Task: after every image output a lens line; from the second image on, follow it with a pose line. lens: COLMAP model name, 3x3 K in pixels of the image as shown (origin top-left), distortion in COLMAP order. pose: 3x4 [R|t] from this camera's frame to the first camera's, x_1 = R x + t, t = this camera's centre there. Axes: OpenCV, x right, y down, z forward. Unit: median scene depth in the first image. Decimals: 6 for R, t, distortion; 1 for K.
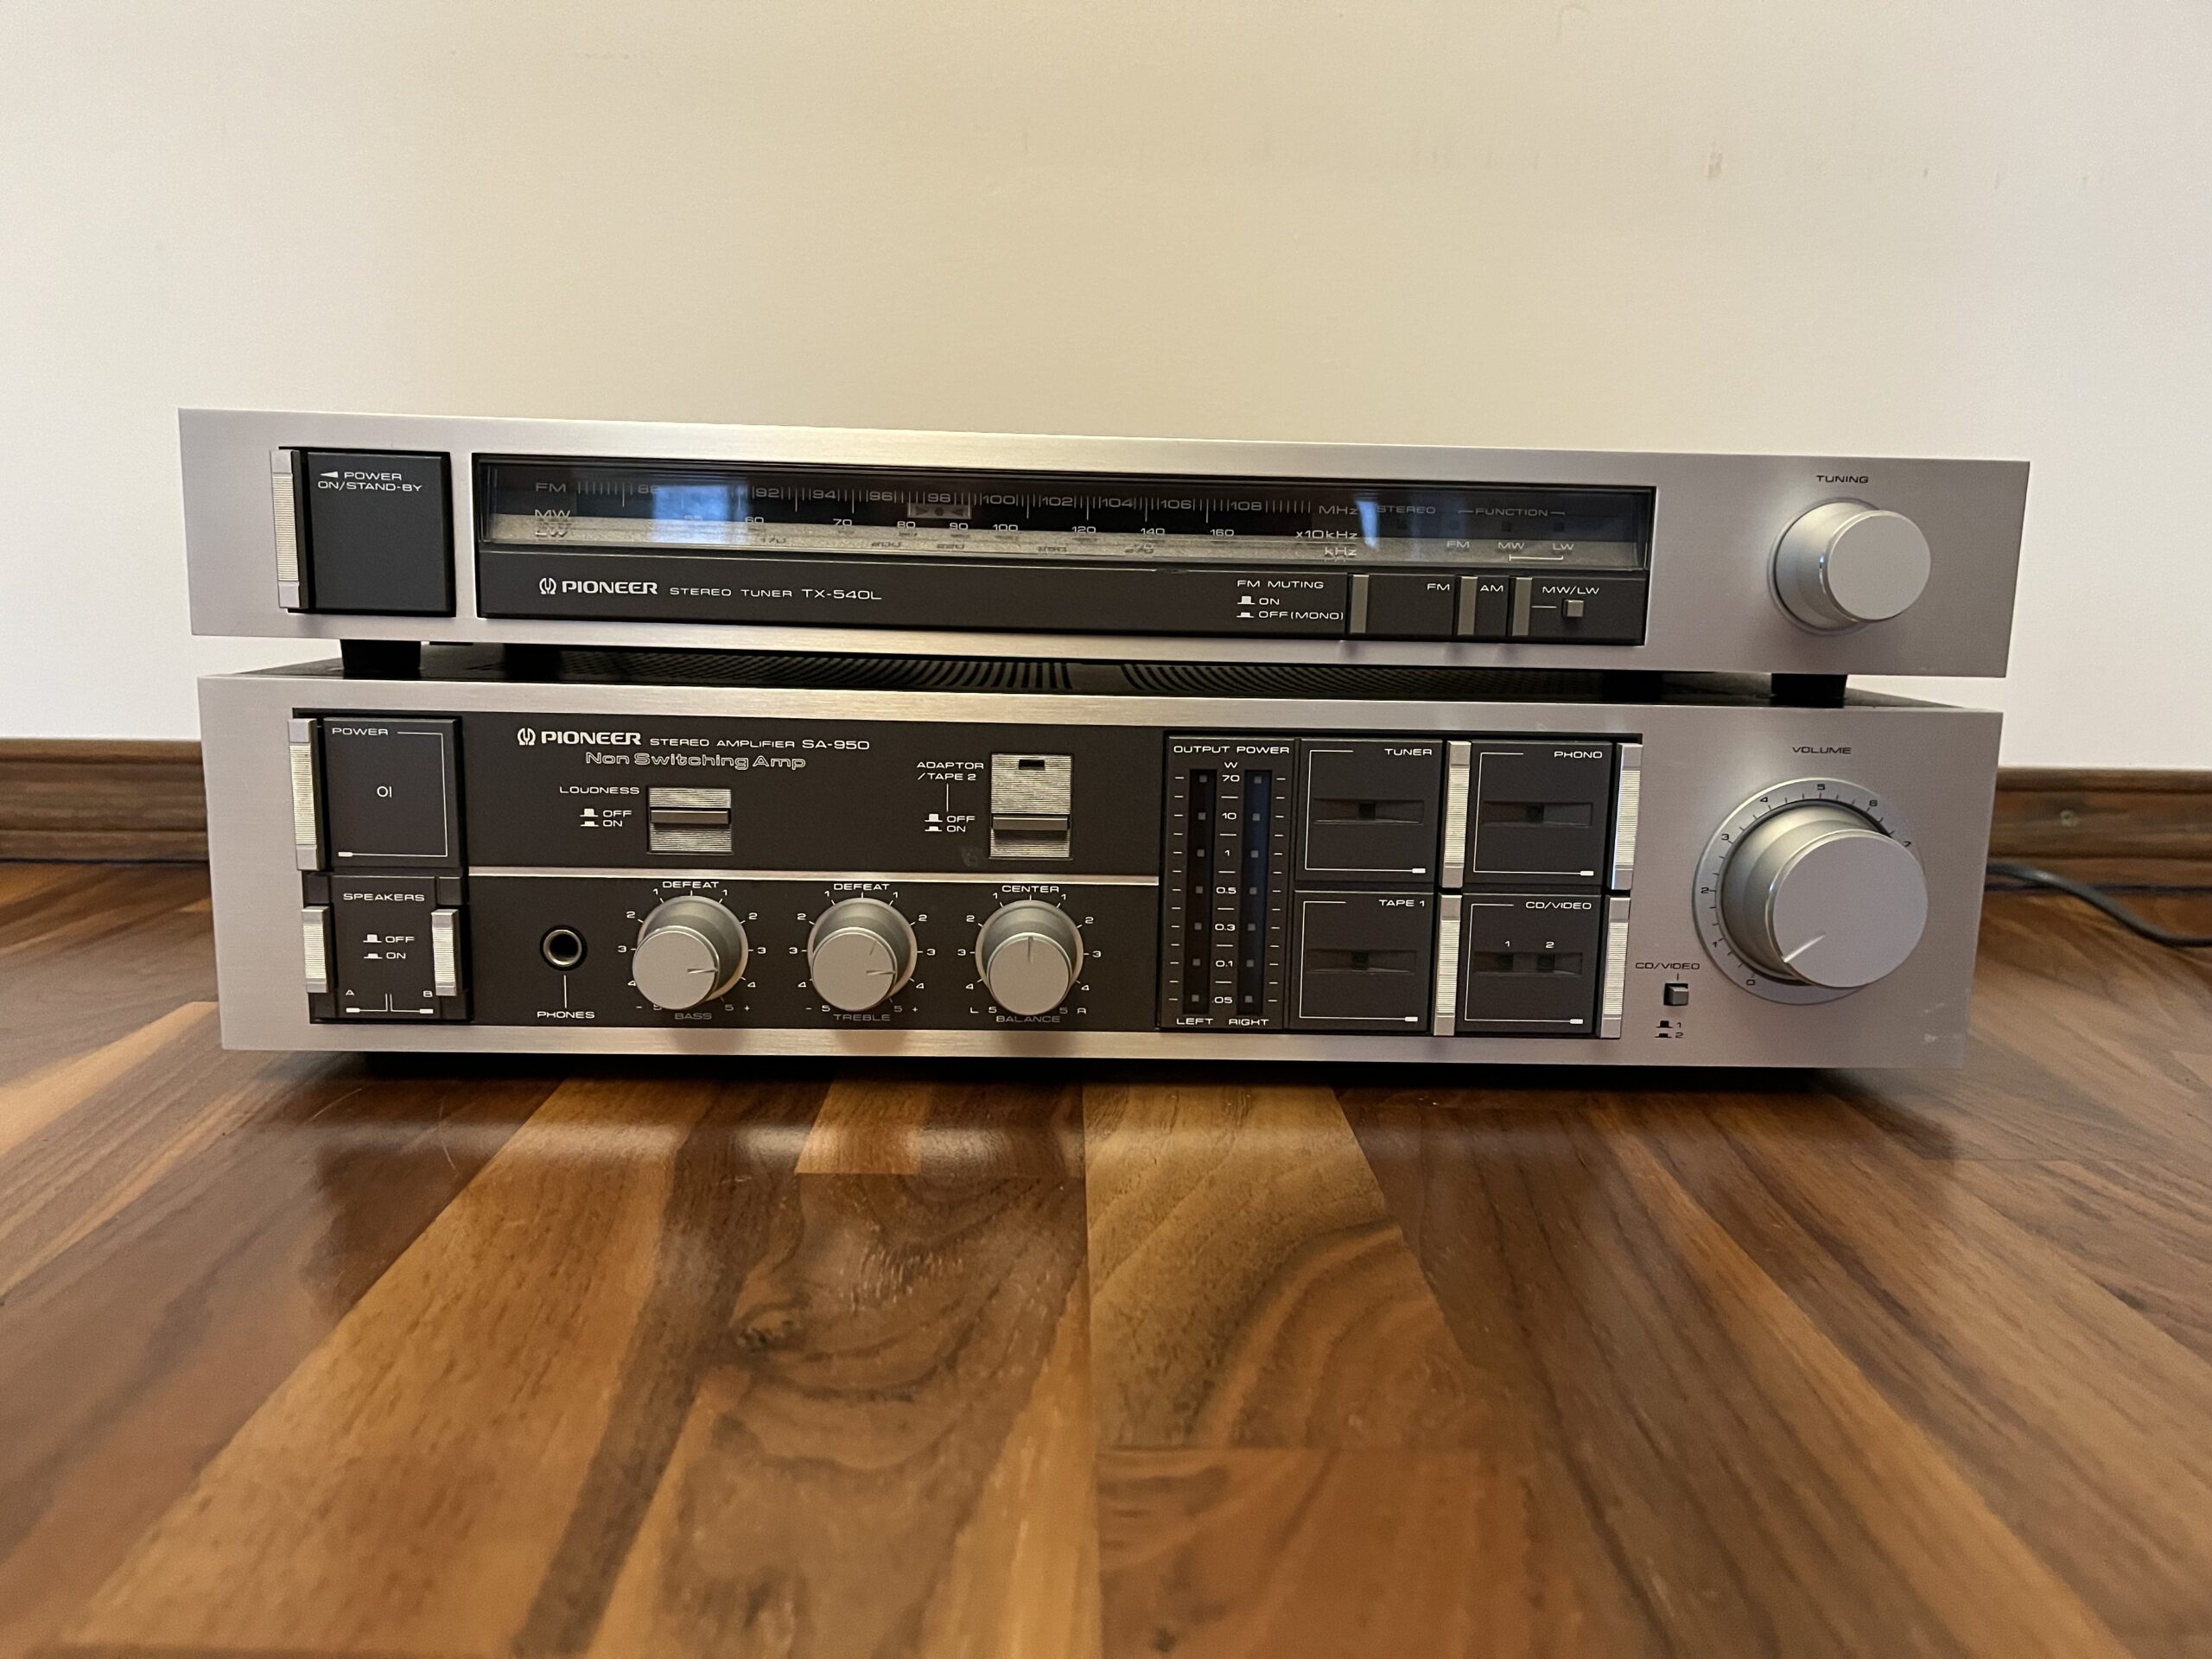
lens RADIAL K [[1701.7, 0, 1106.0], [0, 1701.7, 829.5], [0, 0, 1]] dist [0.075586, -0.125344]
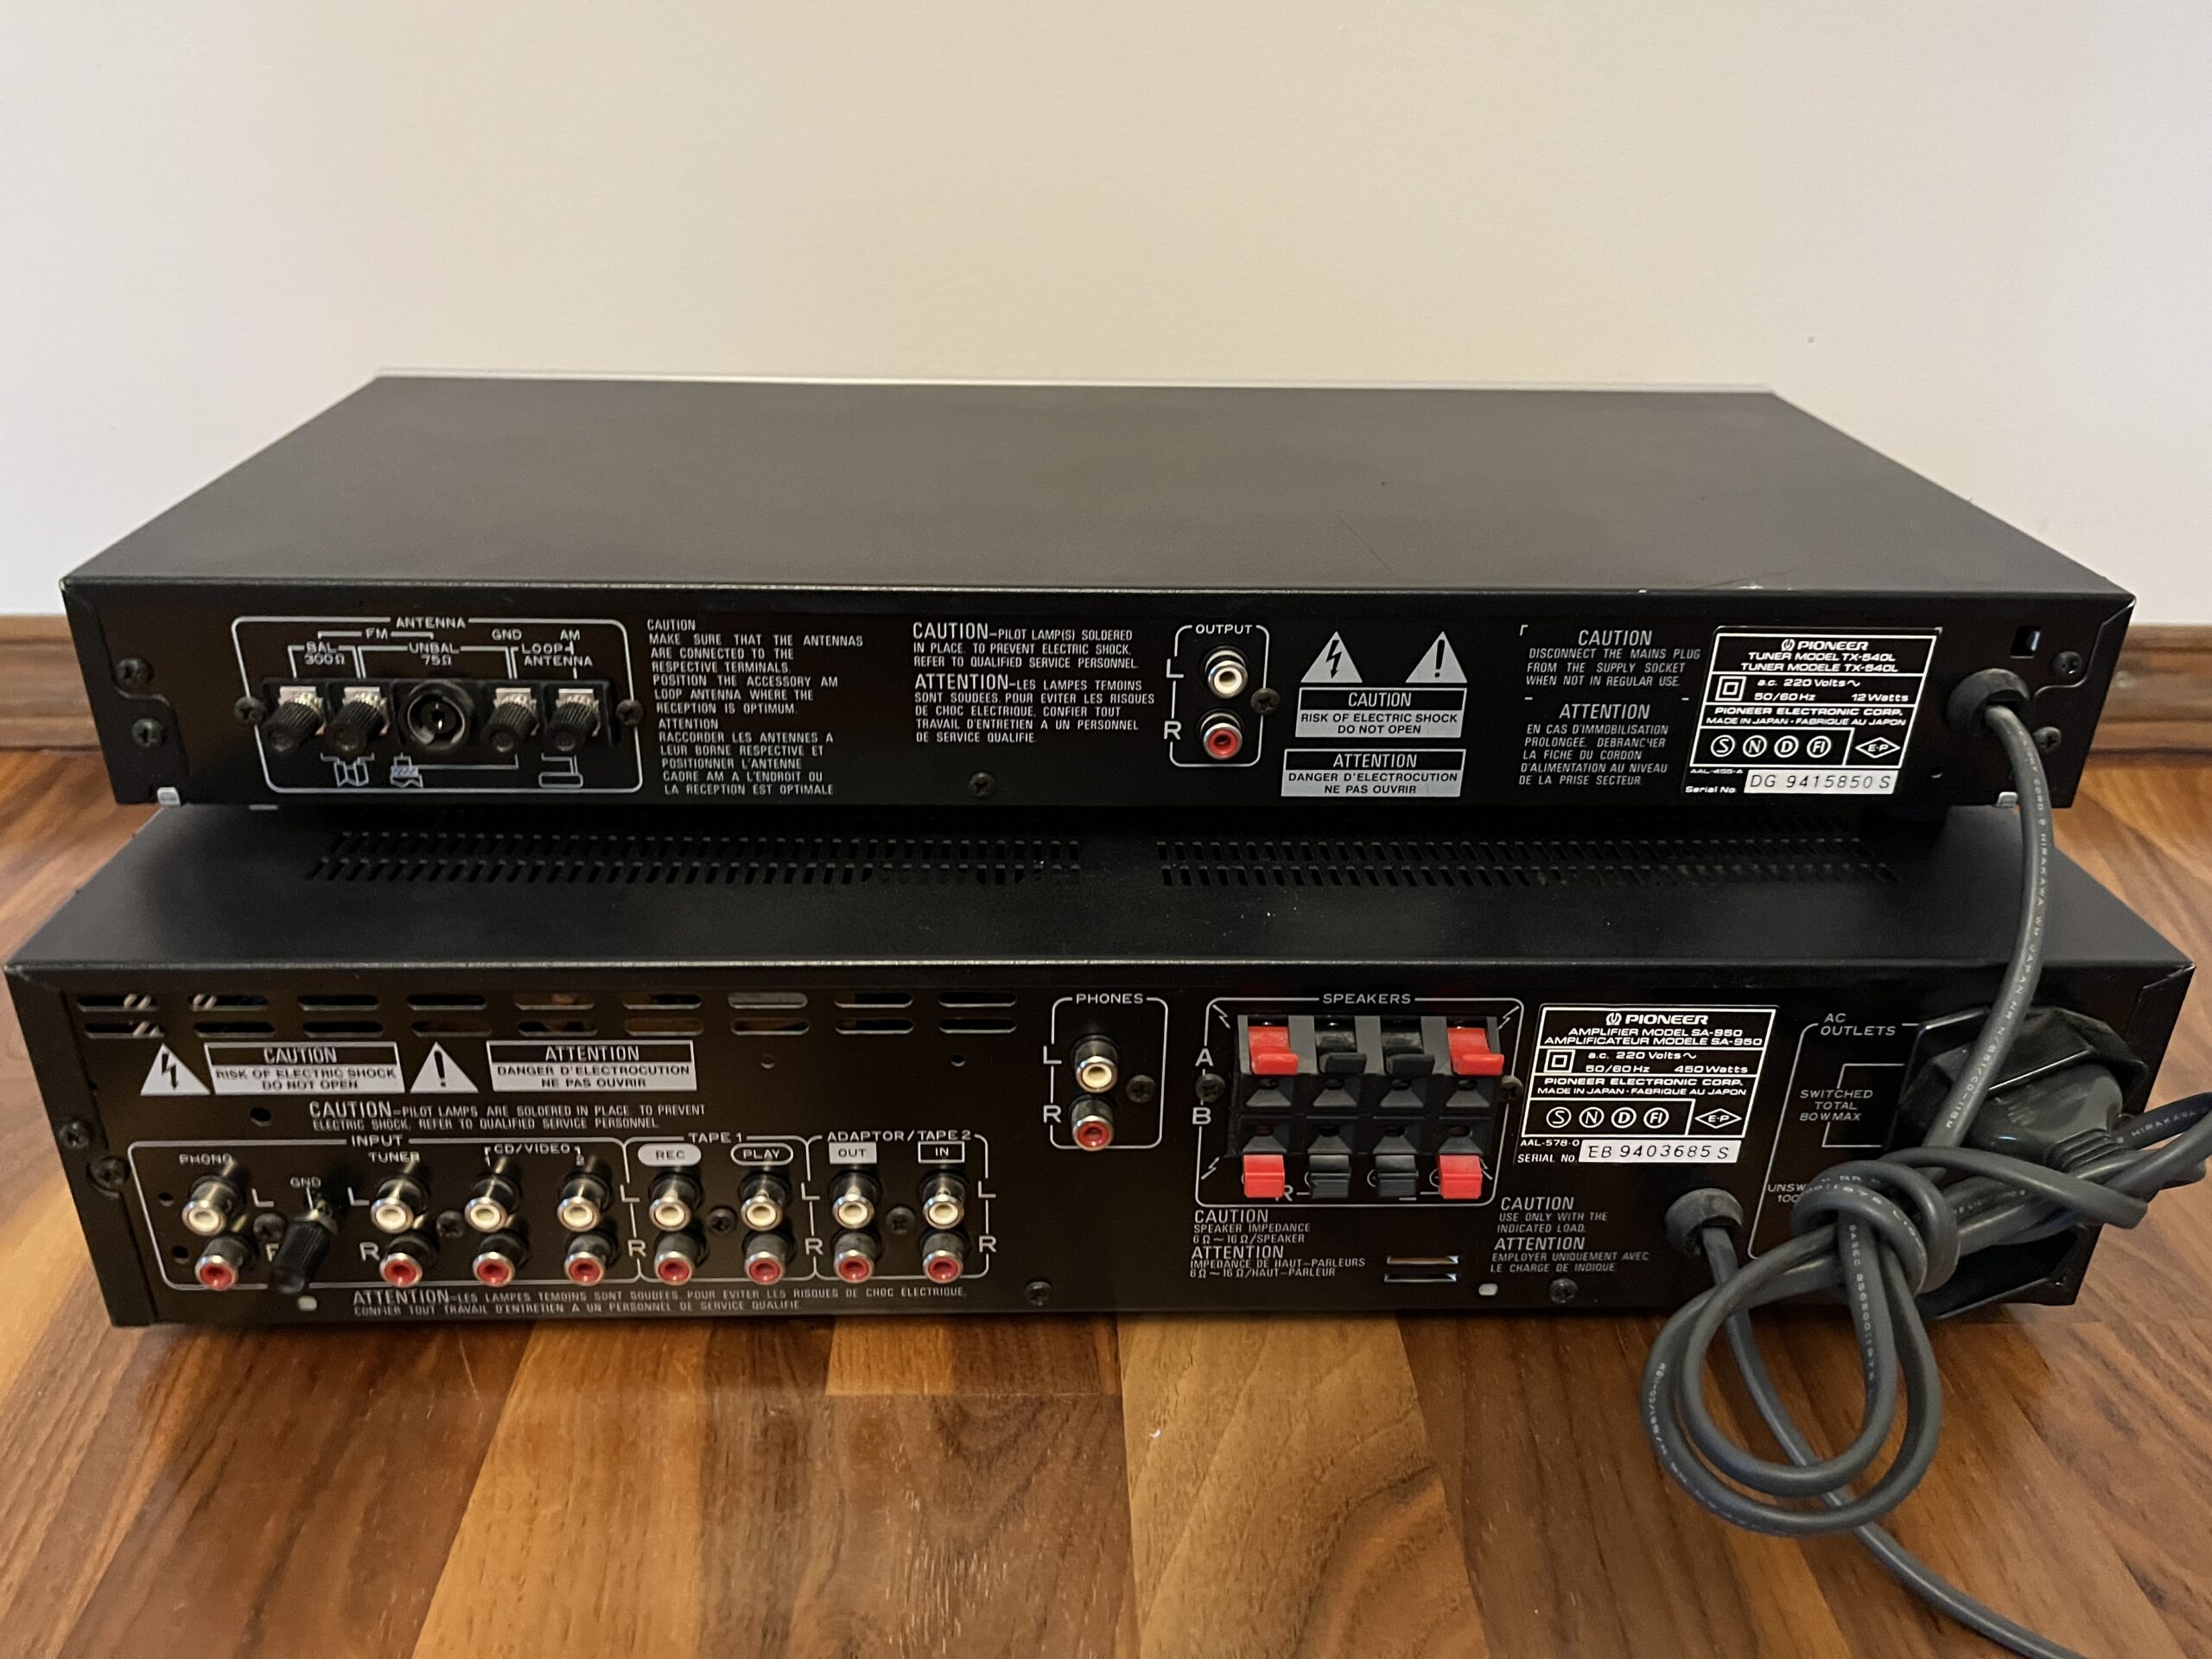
lens RADIAL K [[1701.7, 0, 1106.0], [0, 1701.7, 829.5], [0, 0, 1]] dist [0.075586, -0.125344]
pose [[0.999834, -0.005310, 0.017408, -0.033374], [-0.000111, 0.954685, 0.297618, -0.365049], [-0.018199, -0.297571, 0.954526, 0.138948]]
